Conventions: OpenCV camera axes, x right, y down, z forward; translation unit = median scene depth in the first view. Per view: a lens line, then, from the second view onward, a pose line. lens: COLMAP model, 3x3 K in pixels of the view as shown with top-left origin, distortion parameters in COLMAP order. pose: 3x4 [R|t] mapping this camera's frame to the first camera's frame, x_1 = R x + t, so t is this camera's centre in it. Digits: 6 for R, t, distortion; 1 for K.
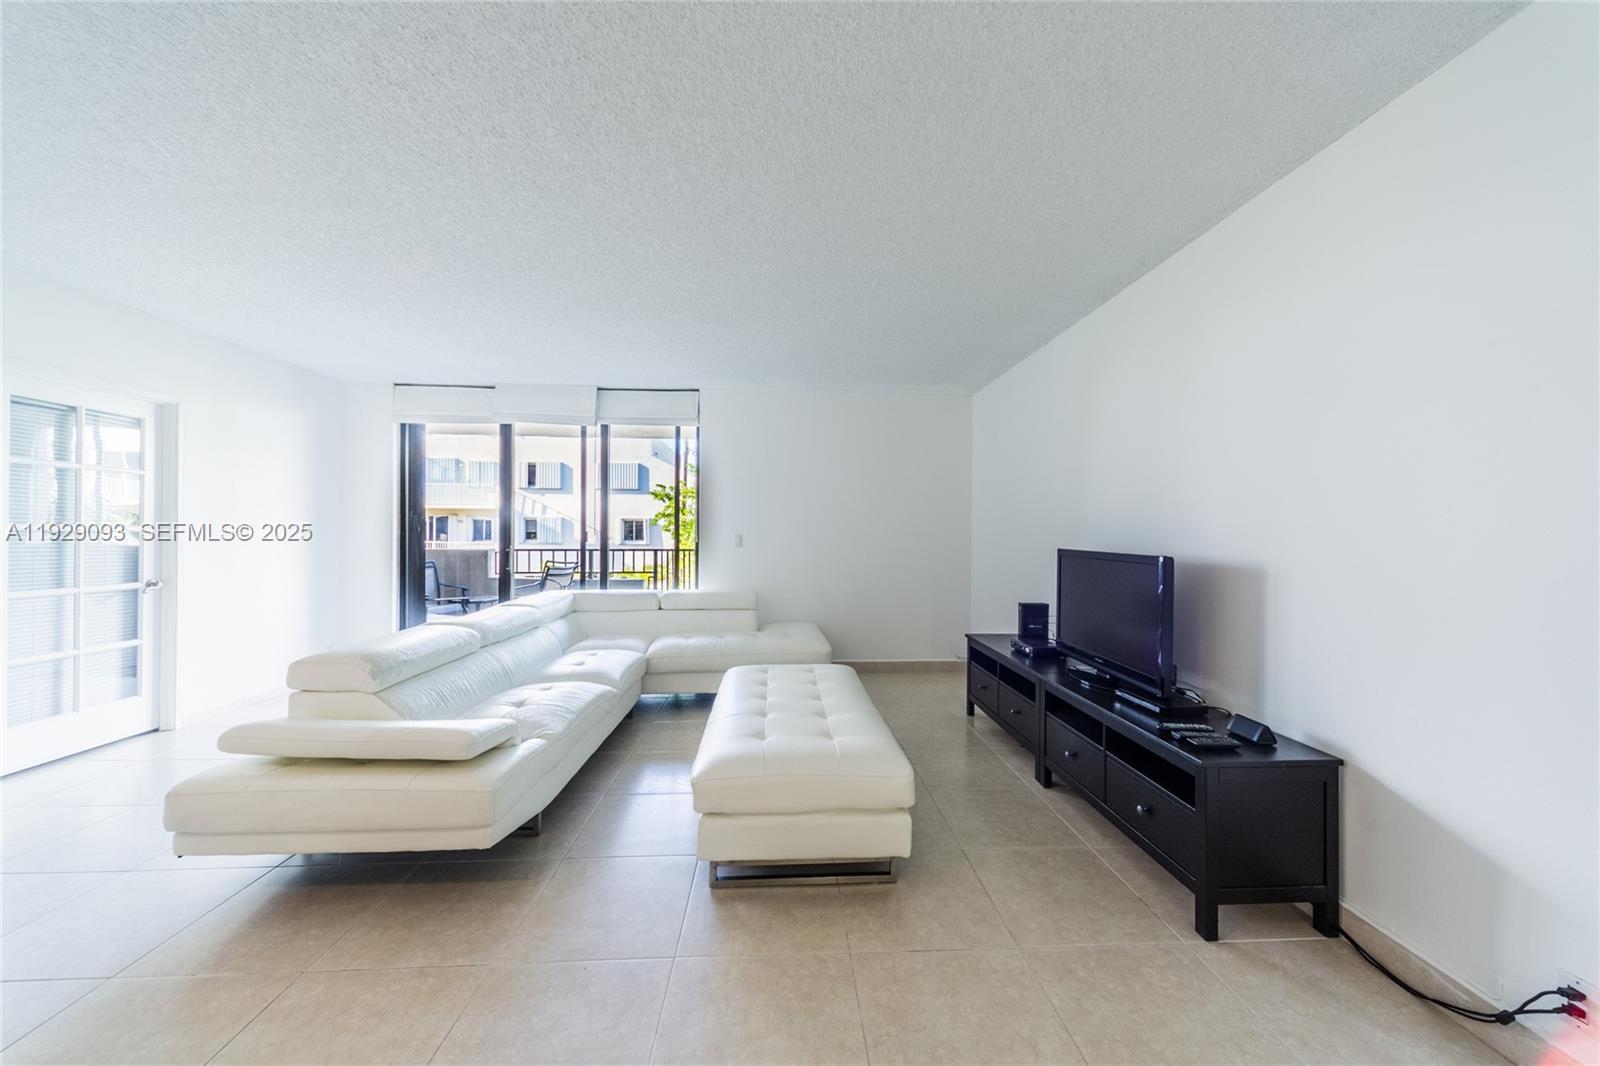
lens RADIAL K [[555.8, 0, 805.7], [0, 555.8, 535.5], [0, 0, 1]] dist [0.006219, -0.001535]
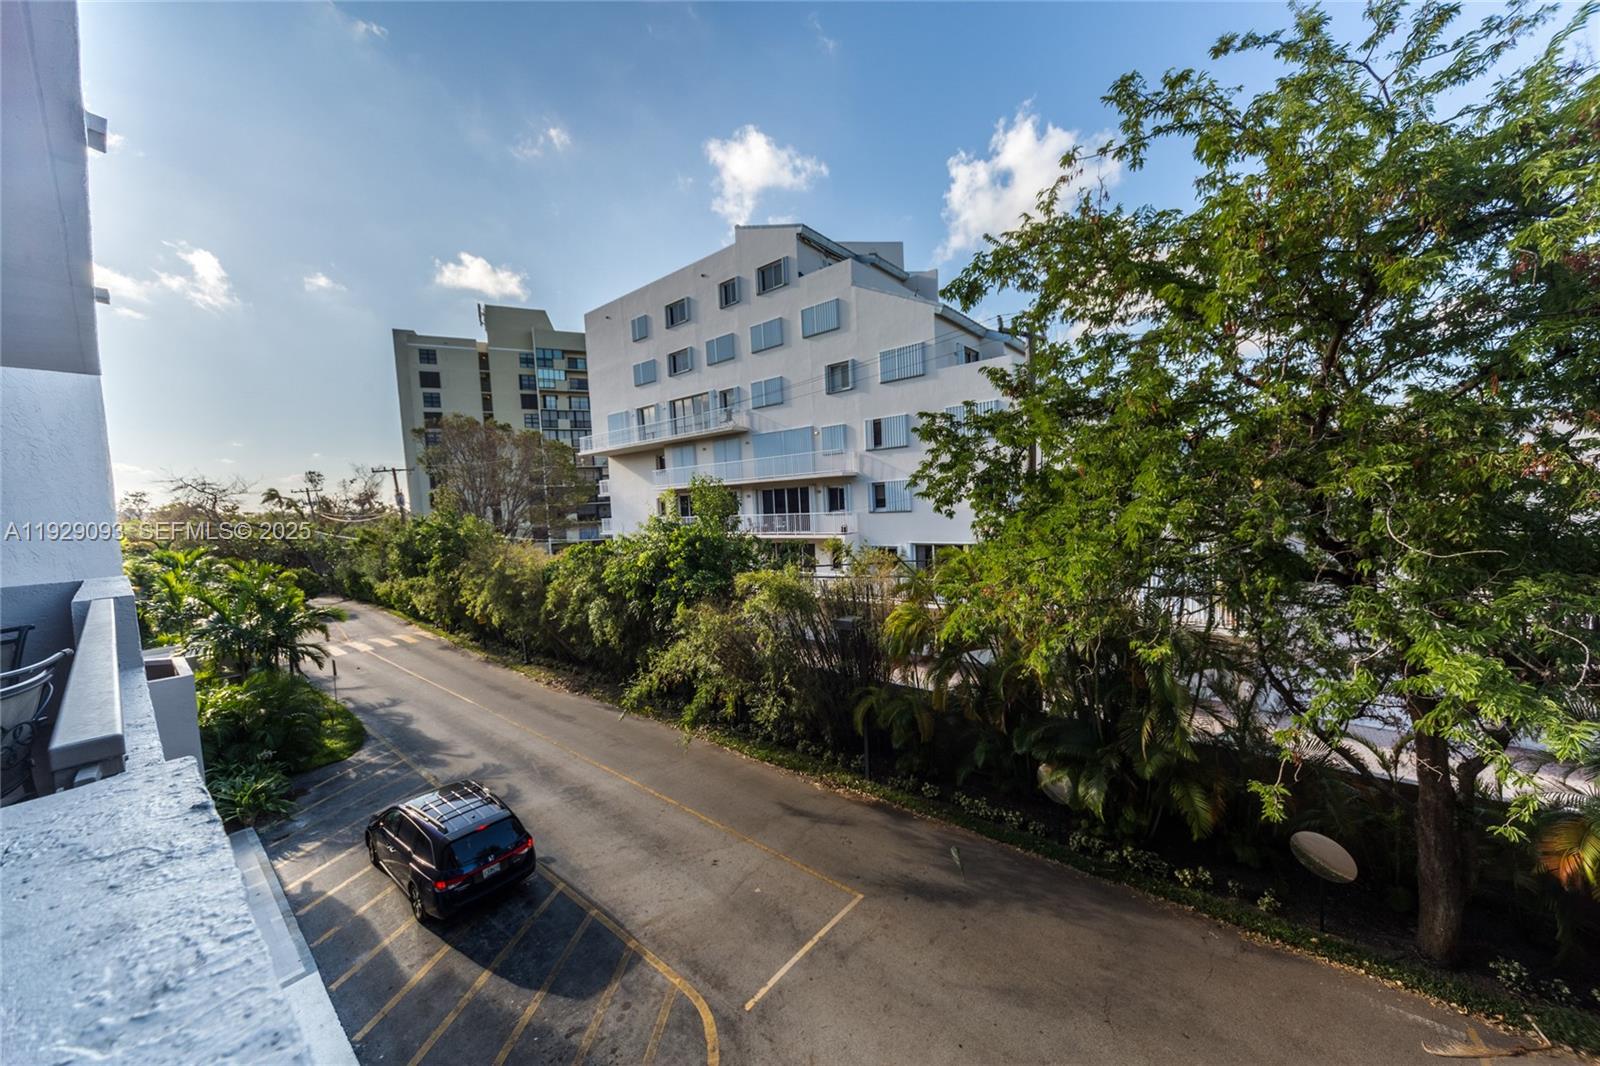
lens RADIAL K [[560.4, 0, 805.0], [0, 560.4, 528.4], [0, 0, 1]] dist [0.001149, 0.000035]
pose [[0.739930, -0.011829, -0.672579, 0.076625], [0.054154, 0.997648, 0.042030, -0.020228], [0.670500, -0.067522, 0.738831, 1.537619]]
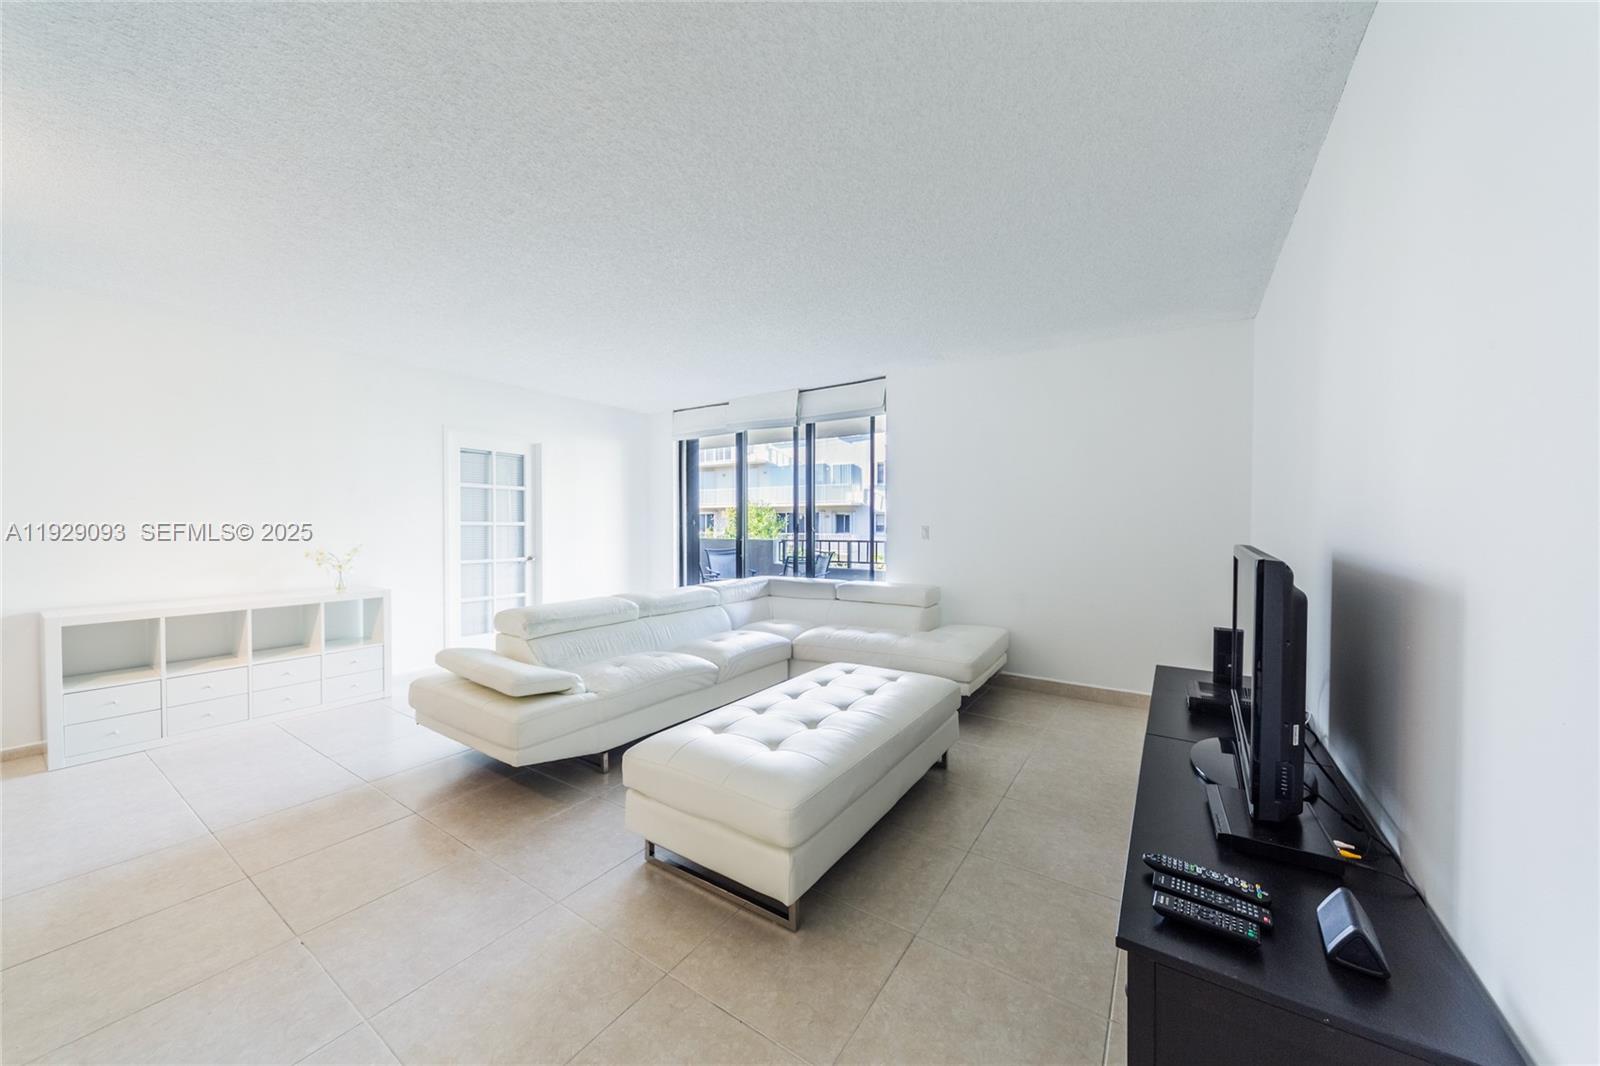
lens RADIAL K [[555.2, 0, 805.0], [0, 555.2, 535.5], [0, 0, 1]] dist [0.007409, -0.000979]
pose [[0.802661, 0.004912, -0.596416, 0.282646], [0.003018, 0.999920, 0.012298, 0.002829], [0.596428, -0.011671, 0.802581, 0.138860]]
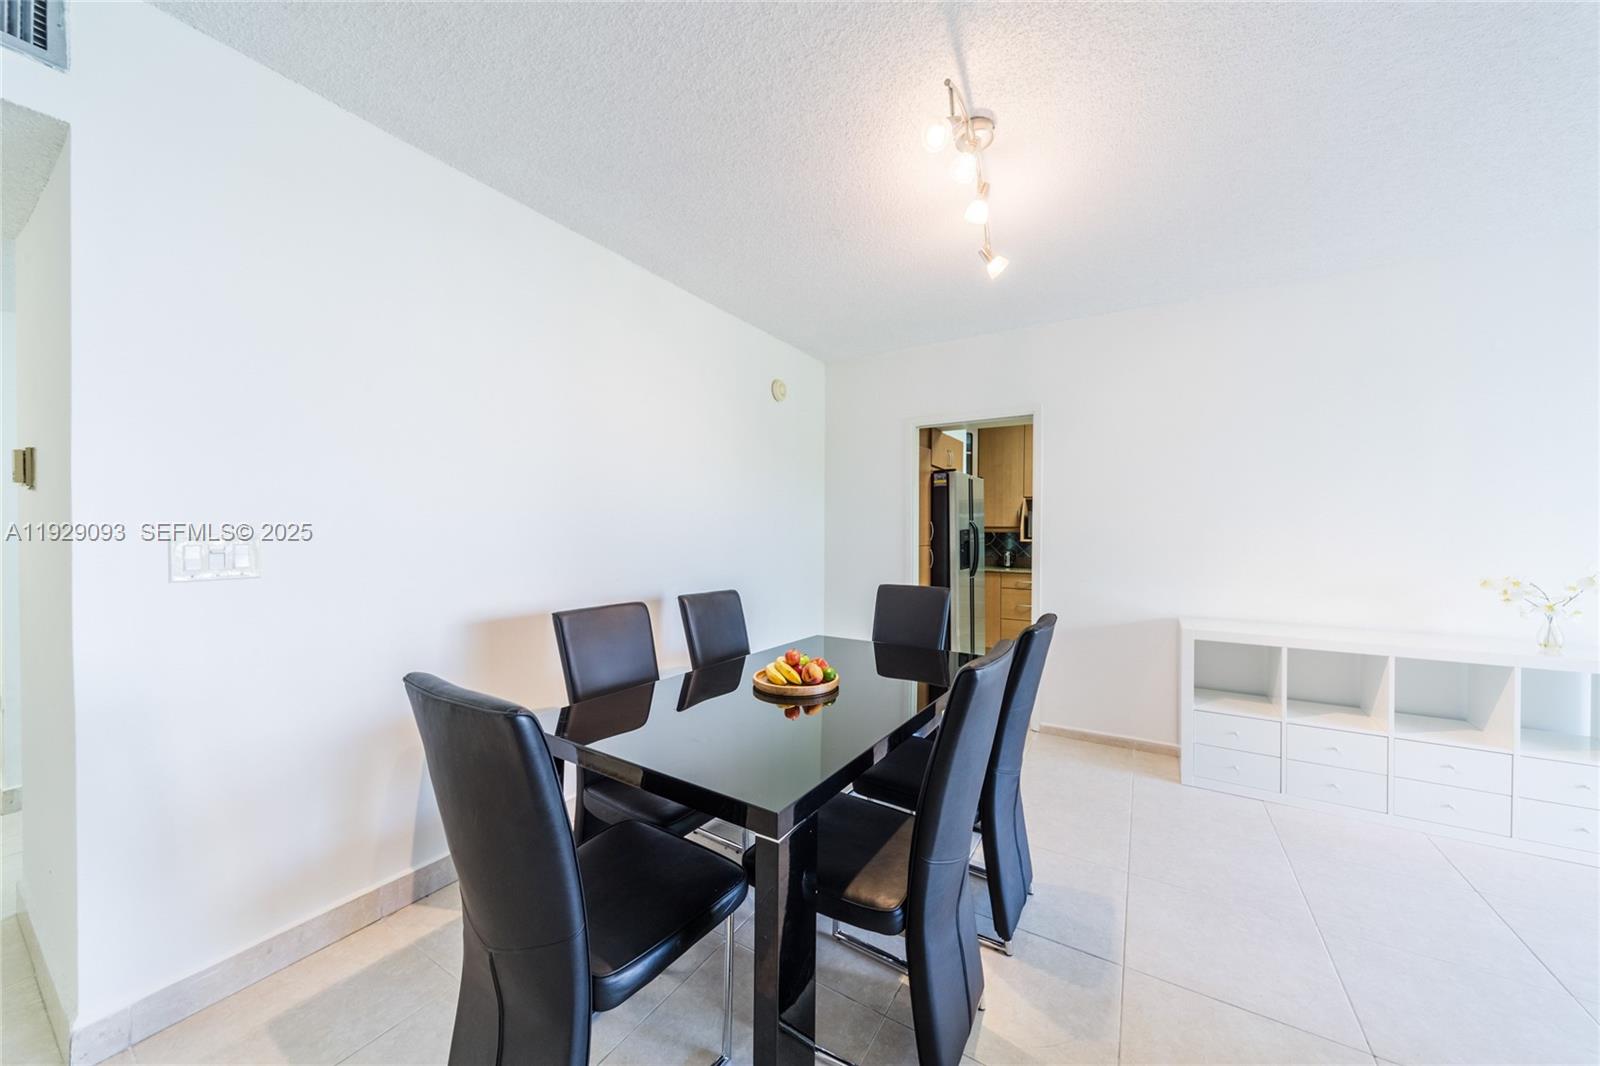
lens RADIAL K [[555.2, 0, 805.0], [0, 555.2, 535.5], [0, 0, 1]] dist [0.007409, -0.000979]
pose [[-0.567585, -0.003061, -0.823309, -0.005470], [-0.009929, 0.999946, 0.003128, 0.000267], [0.823255, 0.009950, -0.567585, 0.139002]]
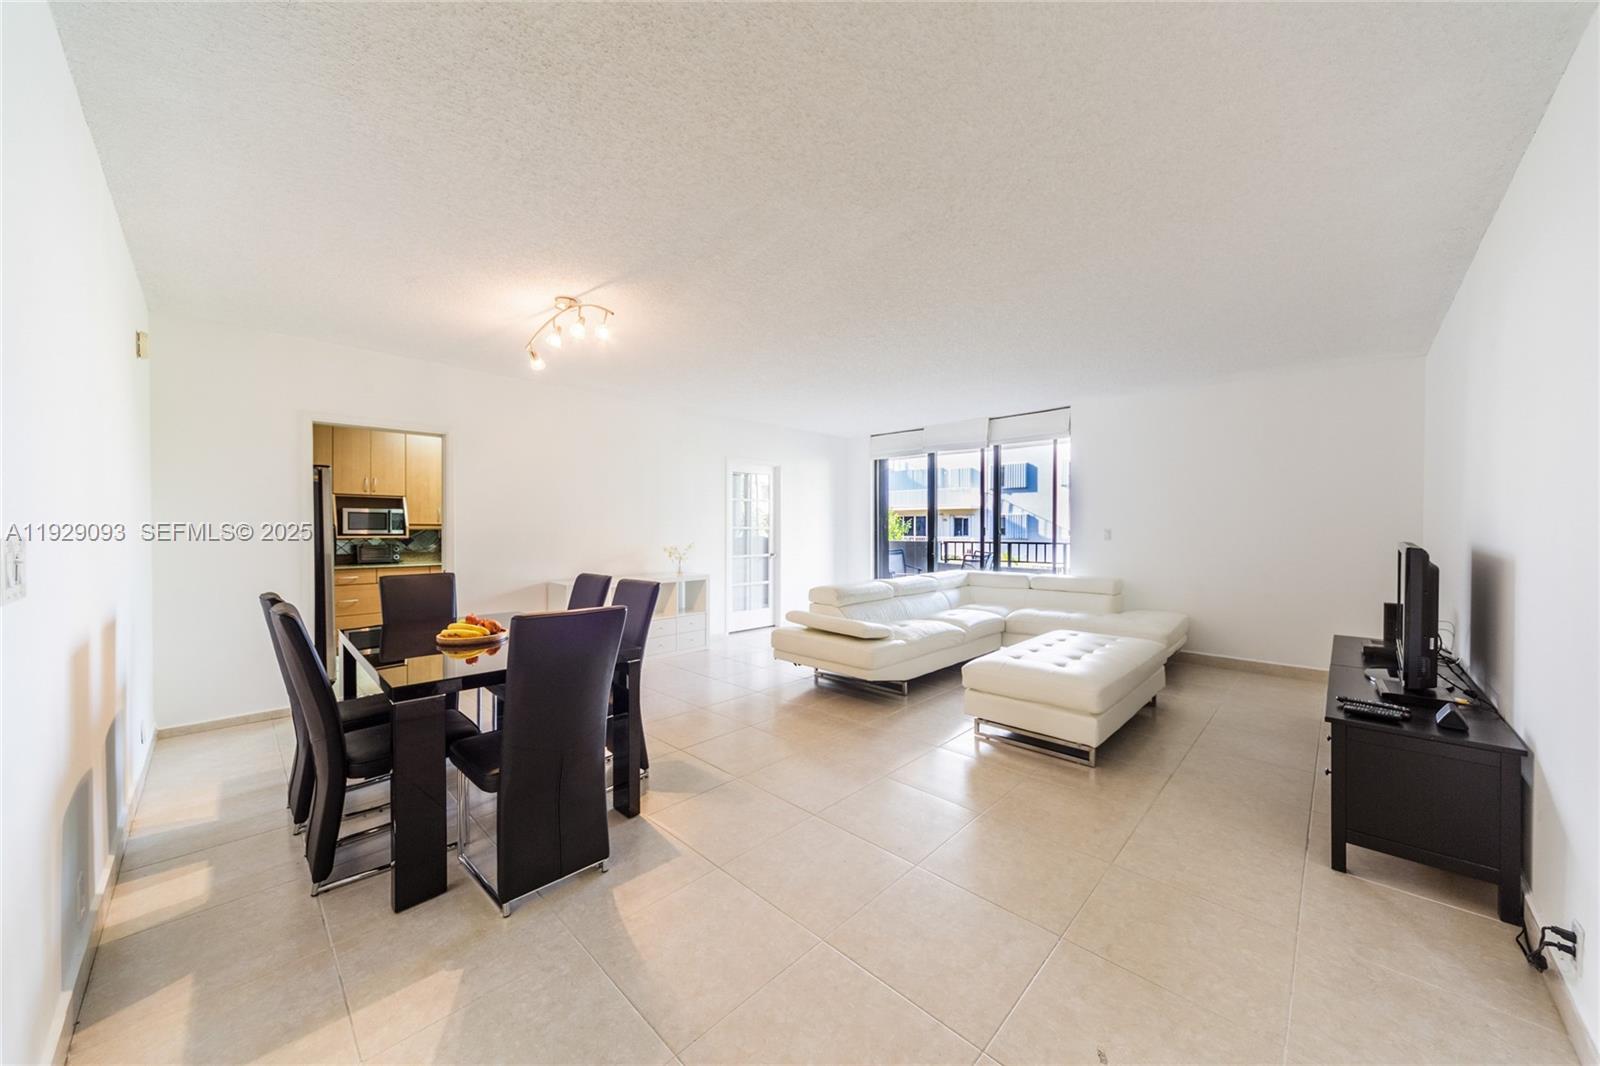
lens RADIAL K [[555.2, 0, 805.0], [0, 555.2, 535.5], [0, 0, 1]] dist [0.007409, -0.000979]
pose [[0.682345, 0.001535, -0.731029, 0.295242], [0.003796, 0.999977, 0.005643, 0.002985], [0.731021, -0.006625, 0.682323, -0.223489]]
